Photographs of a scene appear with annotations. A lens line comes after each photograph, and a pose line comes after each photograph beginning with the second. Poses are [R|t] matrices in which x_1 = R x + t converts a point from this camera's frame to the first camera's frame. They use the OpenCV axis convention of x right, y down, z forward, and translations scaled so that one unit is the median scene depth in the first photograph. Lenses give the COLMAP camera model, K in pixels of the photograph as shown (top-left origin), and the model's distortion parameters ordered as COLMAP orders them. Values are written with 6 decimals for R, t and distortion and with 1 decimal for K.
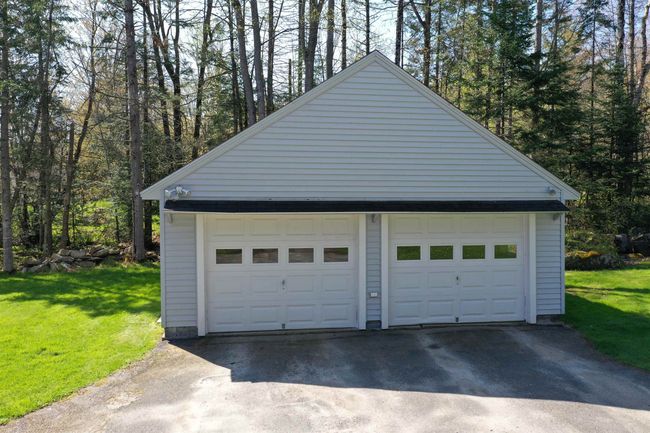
lens RADIAL K [[509.5, 0, 325.0], [0, 509.5, 216.5], [0, 0, 1]] dist [0.003286, -0.003961]
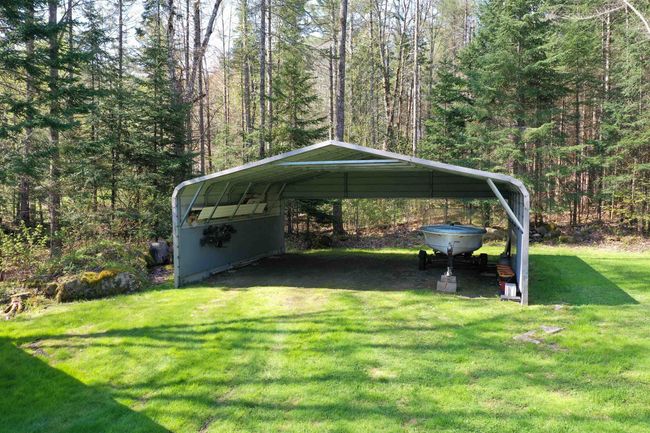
lens RADIAL K [[509.5, 0, 325.0], [0, 509.5, 216.5], [0, 0, 1]] dist [0.003286, -0.003961]
pose [[0.750222, -0.029130, 0.660544, 0.282230], [0.027770, 0.999536, 0.012539, -0.009860], [-0.660603, 0.008937, 0.750682, 0.246353]]
